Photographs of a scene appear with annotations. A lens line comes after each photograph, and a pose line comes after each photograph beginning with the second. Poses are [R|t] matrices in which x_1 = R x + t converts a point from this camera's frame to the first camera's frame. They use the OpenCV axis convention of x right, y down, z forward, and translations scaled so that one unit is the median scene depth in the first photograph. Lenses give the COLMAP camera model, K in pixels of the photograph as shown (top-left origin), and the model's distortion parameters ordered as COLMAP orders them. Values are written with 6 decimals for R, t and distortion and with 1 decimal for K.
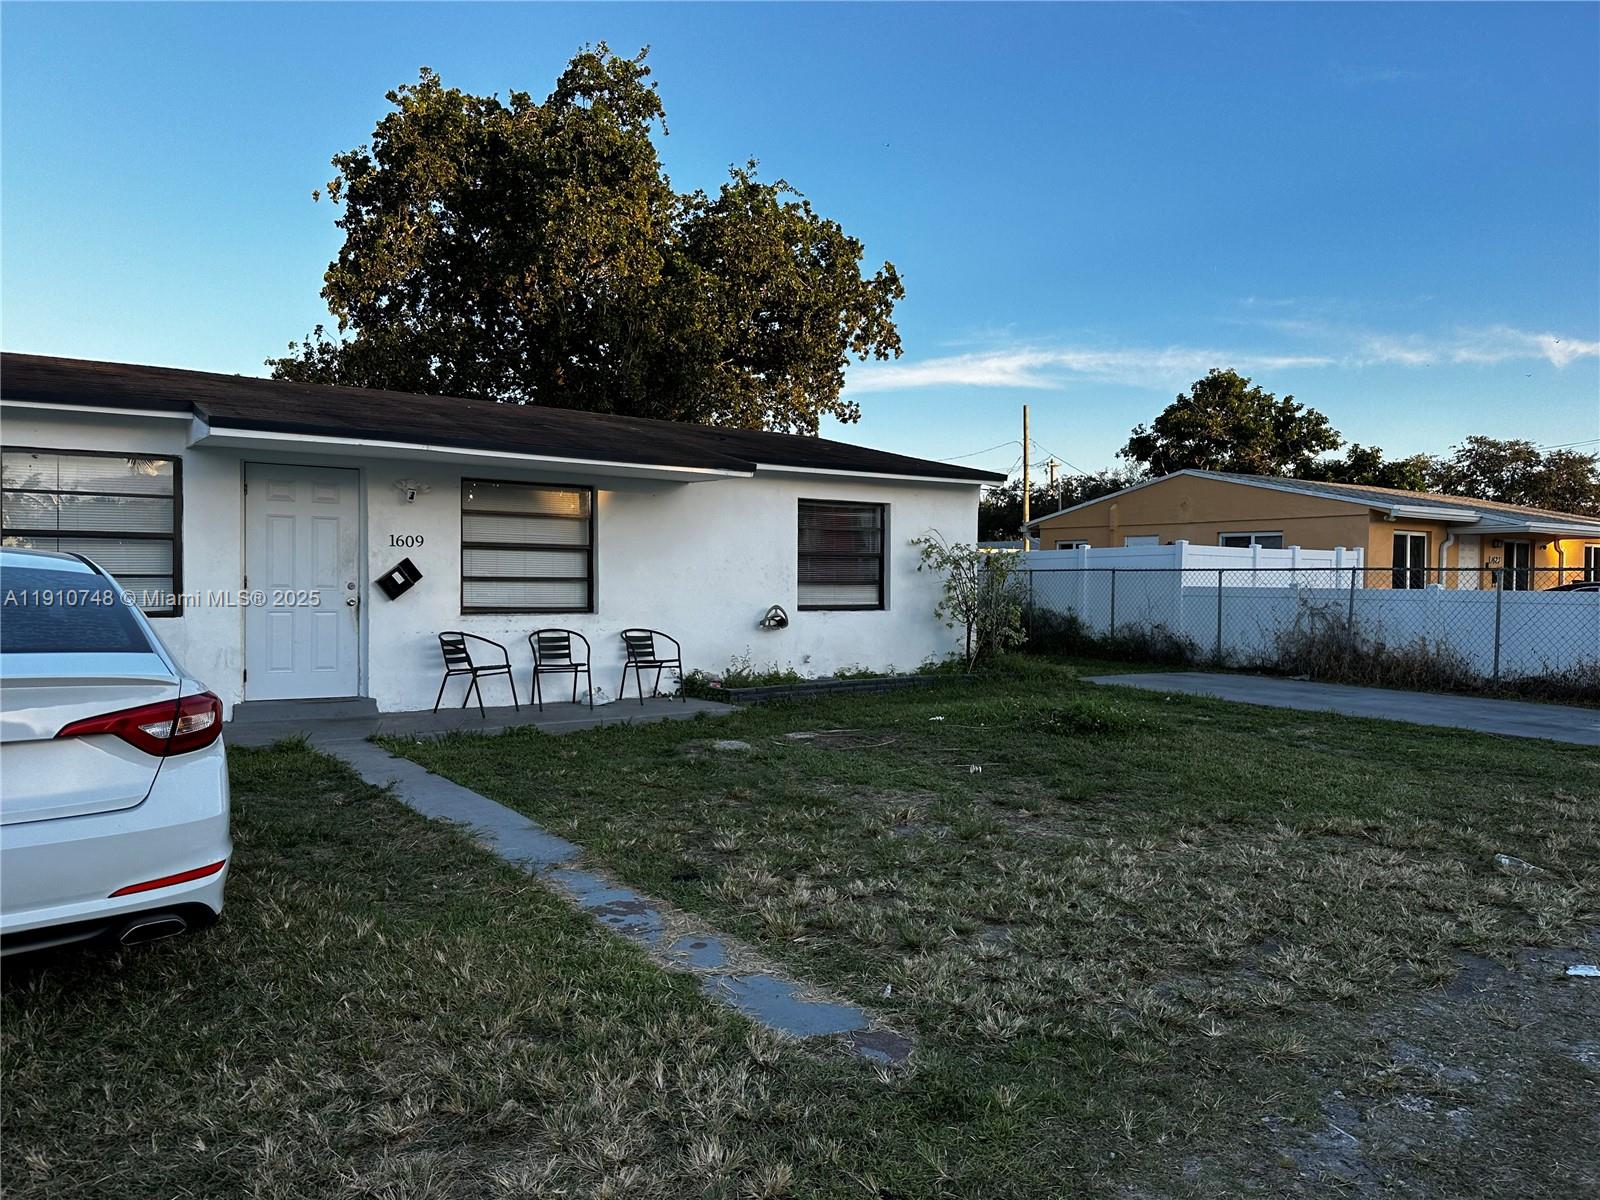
lens RADIAL K [[1122.6, 0, 794.5], [0, 1122.6, 600.1], [0, 0, 1]] dist [0.067076, -0.139629]
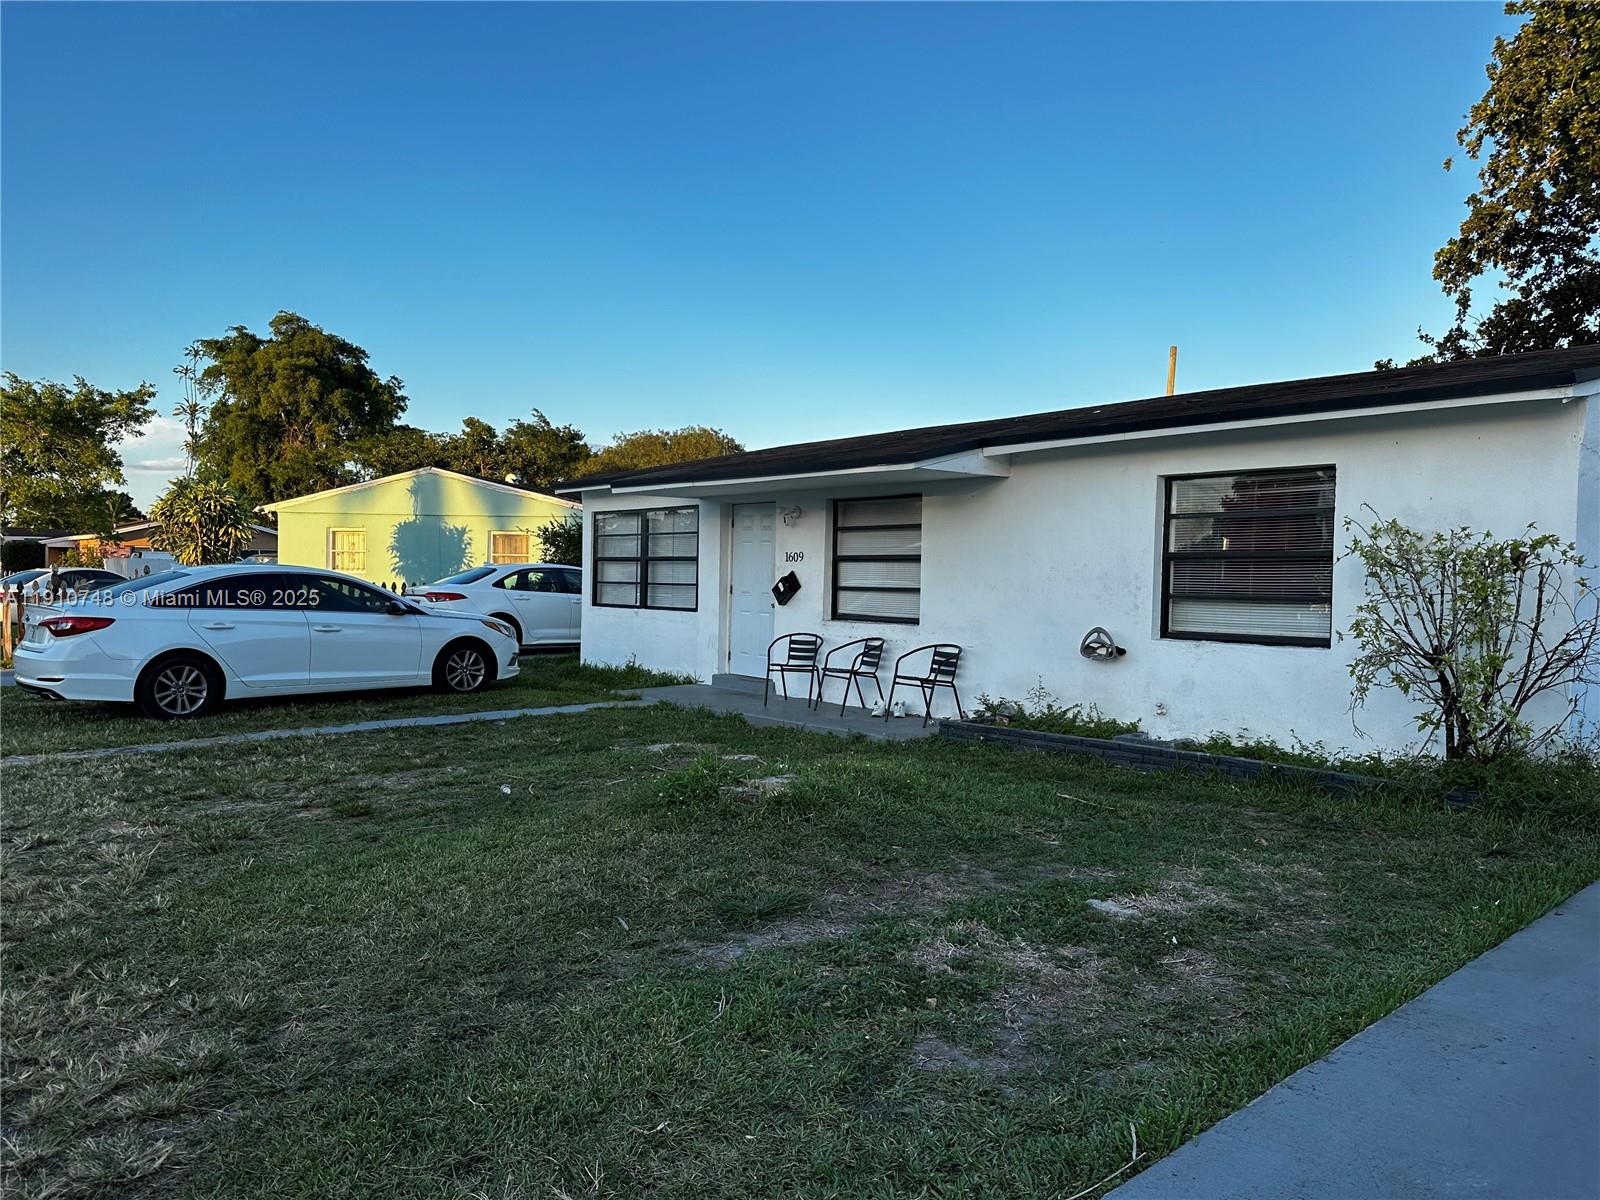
lens RADIAL K [[1122.6, 0, 794.5], [0, 1122.6, 600.1], [0, 0, 1]] dist [0.067076, -0.139629]
pose [[0.079696, 0.001846, -0.996817, 0.386101], [-0.045570, 0.998960, -0.001793, -0.001553], [0.995777, 0.045568, 0.079697, 0.408086]]
